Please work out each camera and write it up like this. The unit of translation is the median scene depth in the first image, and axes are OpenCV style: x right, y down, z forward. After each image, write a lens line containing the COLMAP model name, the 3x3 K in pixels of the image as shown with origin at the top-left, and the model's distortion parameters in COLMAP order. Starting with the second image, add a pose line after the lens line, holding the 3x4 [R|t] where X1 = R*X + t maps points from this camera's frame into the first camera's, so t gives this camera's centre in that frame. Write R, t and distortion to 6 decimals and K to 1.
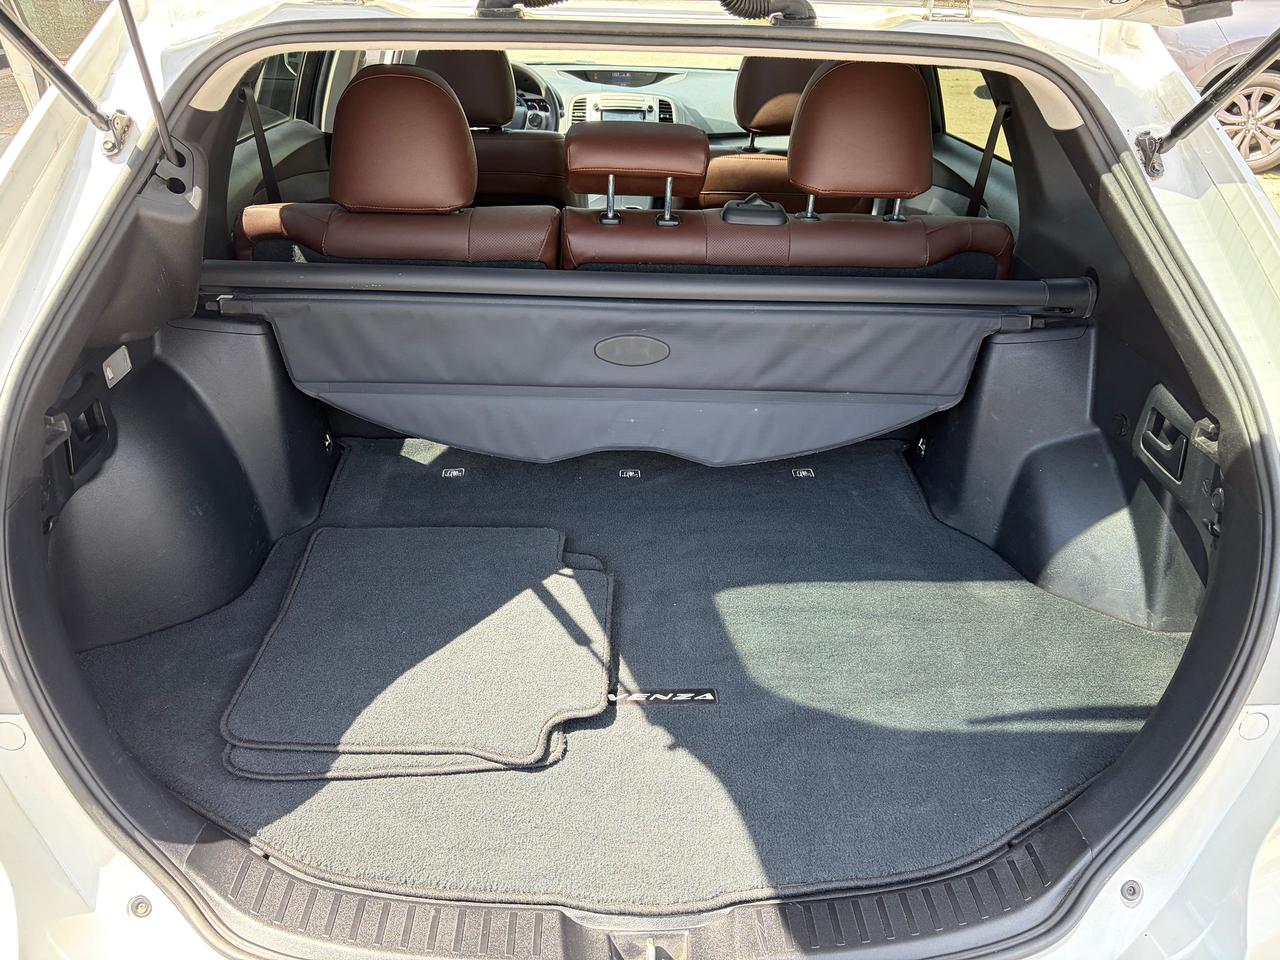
lens RADIAL K [[962.7, 0, 643.6], [0, 962.7, 481.8], [0, 0, 1]] dist [0.045753, -0.073667]
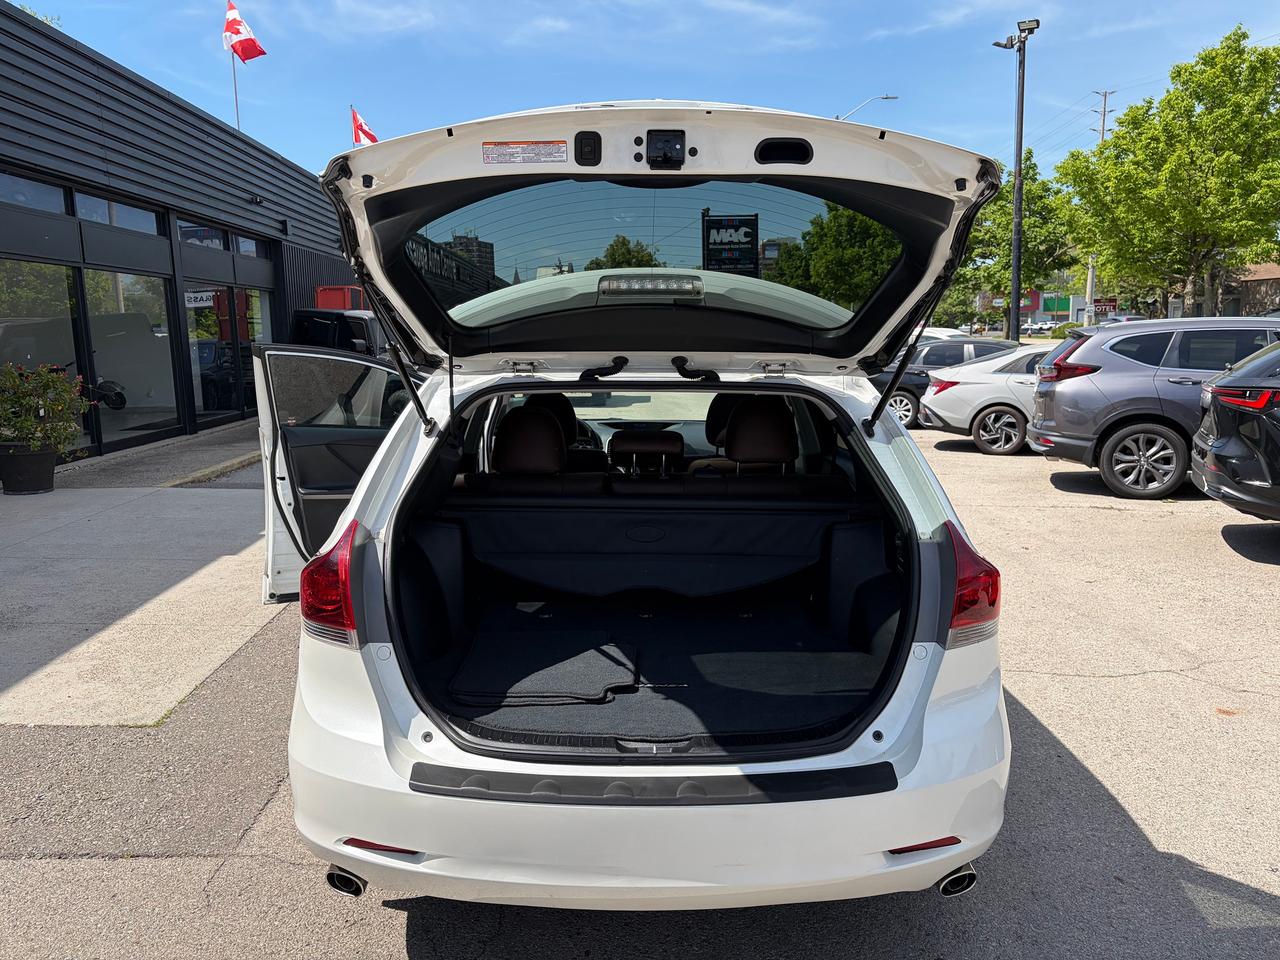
lens RADIAL K [[959.3, 0, 635.8], [0, 959.3, 478.8], [0, 0, 1]] dist [0.030272, -0.017428]
pose [[0.999422, -0.020485, -0.027144, 0.027745], [0.009286, 0.932259, -0.361673, 0.530825], [0.032714, 0.361212, 0.931910, -0.981835]]
